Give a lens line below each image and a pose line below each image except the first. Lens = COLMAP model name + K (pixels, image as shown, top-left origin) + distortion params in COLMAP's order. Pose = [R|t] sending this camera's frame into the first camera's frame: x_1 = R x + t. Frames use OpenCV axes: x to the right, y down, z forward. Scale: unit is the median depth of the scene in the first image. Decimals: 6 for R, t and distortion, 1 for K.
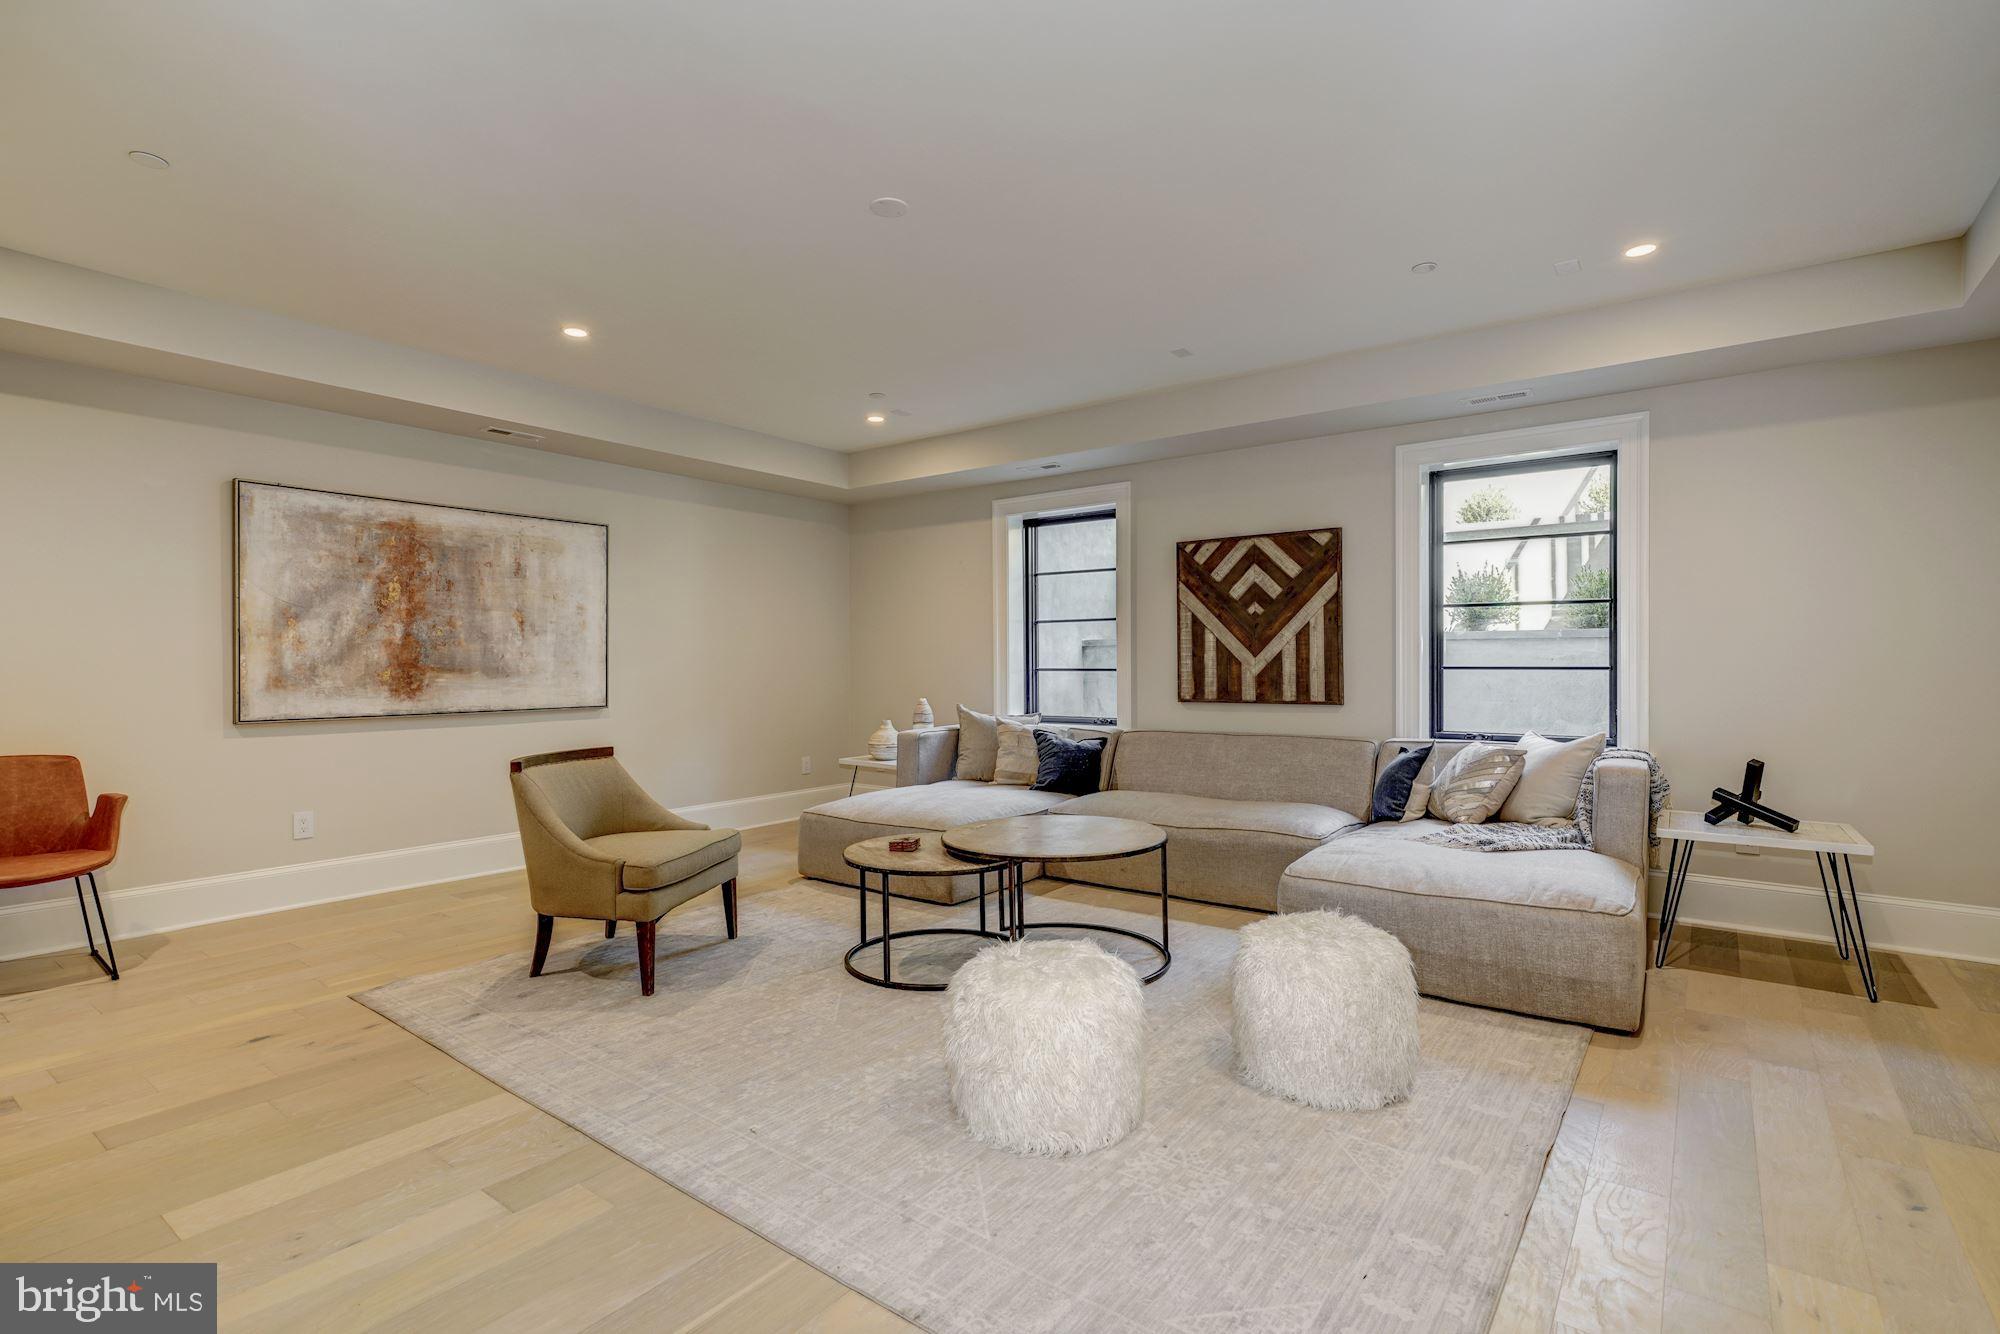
lens RADIAL K [[951.8, 0, 992.9], [0, 951.8, 664.4], [0, 0, 1]] dist [-0.000891, -0.000368]
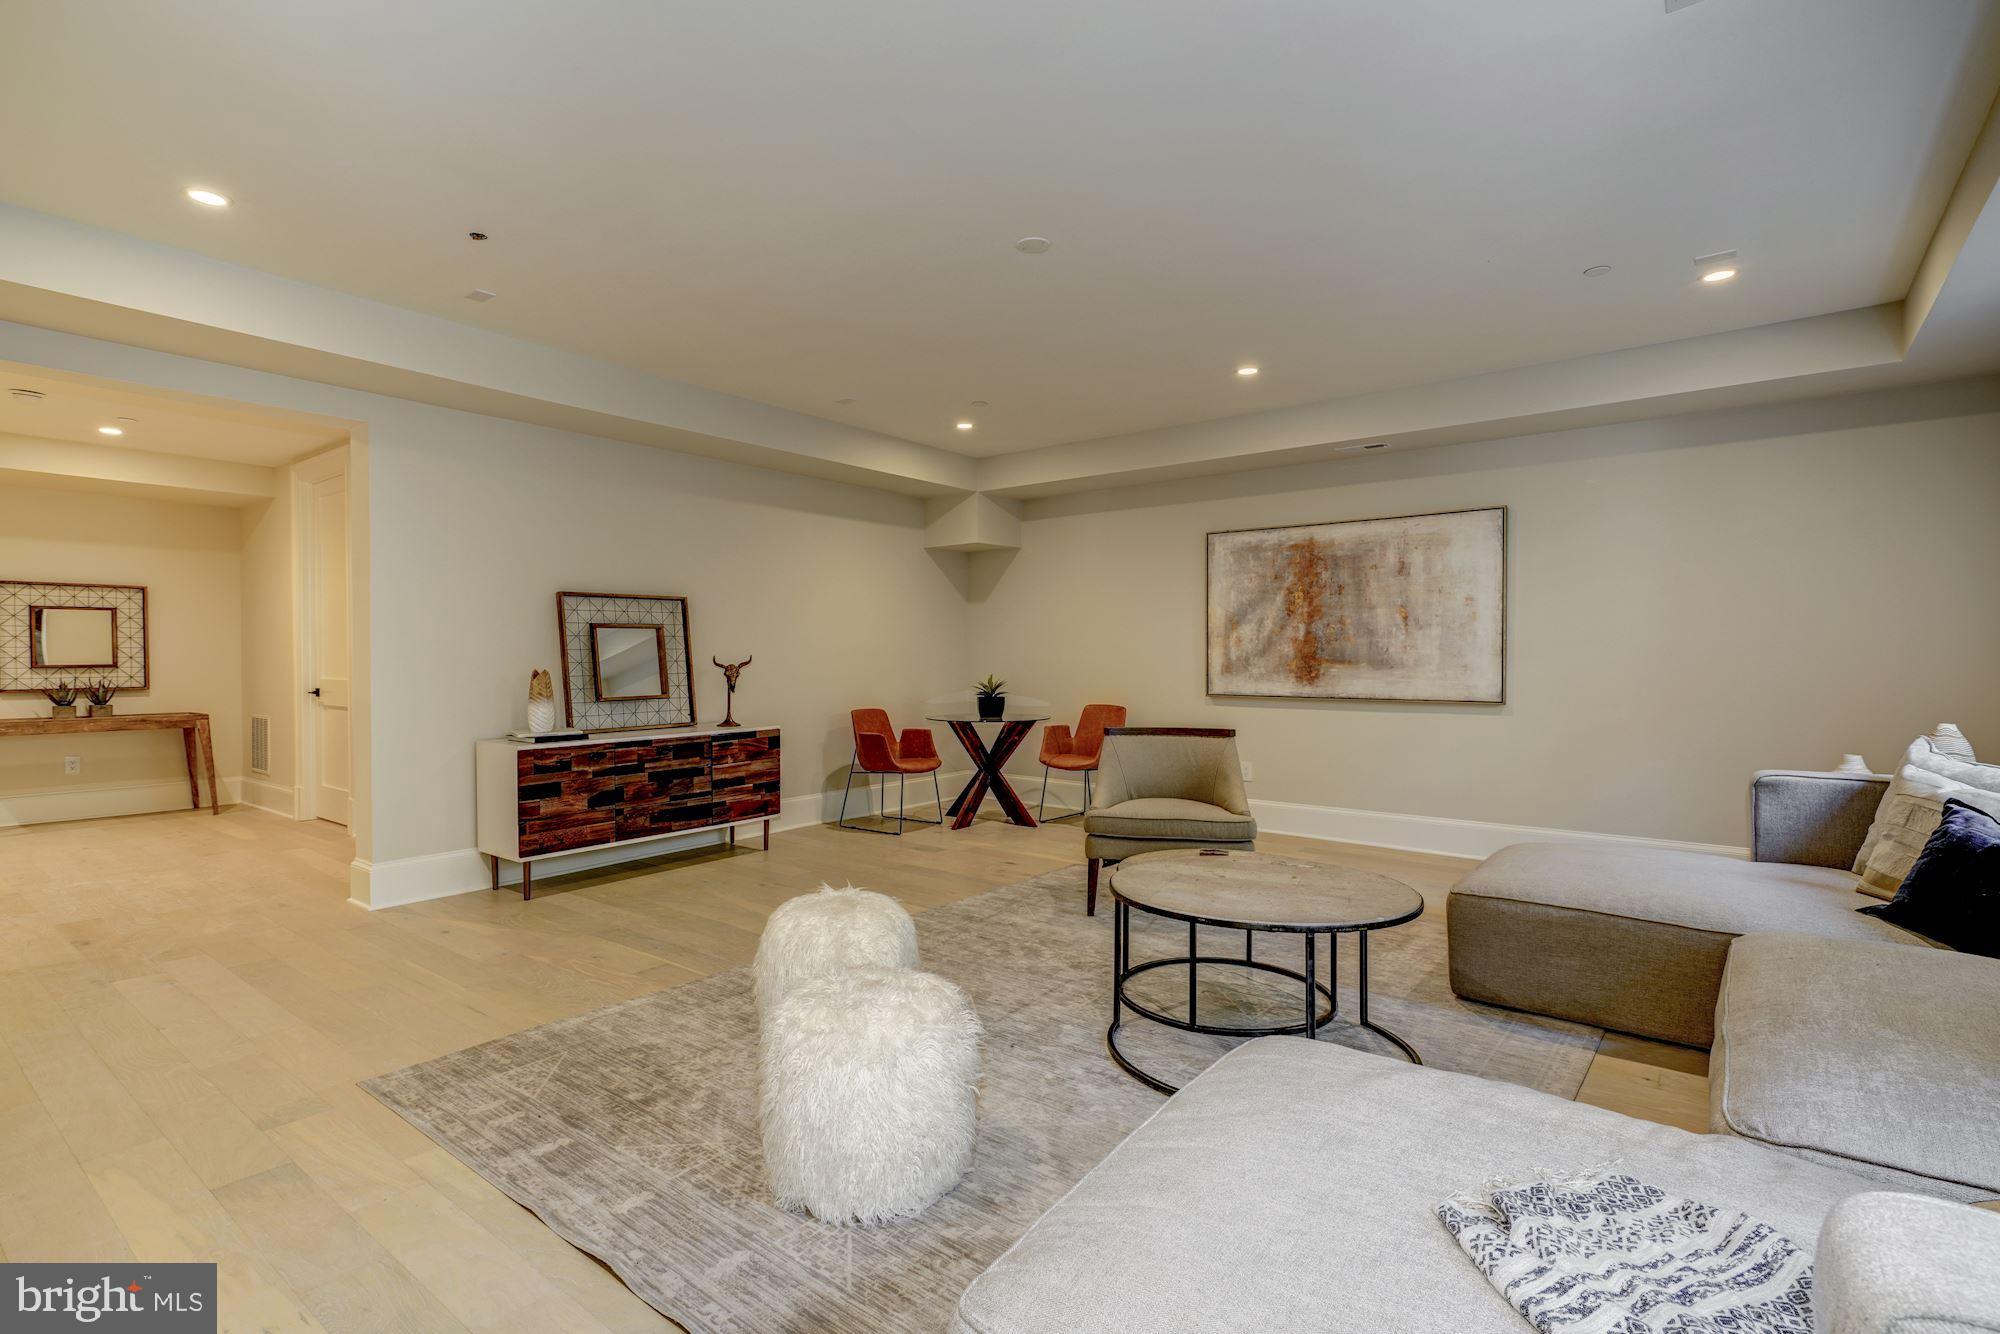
lens RADIAL K [[951.8, 0, 992.9], [0, 951.8, 664.4], [0, 0, 1]] dist [-0.000891, -0.000368]
pose [[-0.032443, 0.011029, -0.999413, 0.627831], [-0.001825, 0.999937, 0.011094, -0.002976], [0.999472, 0.002183, -0.032421, 0.622497]]
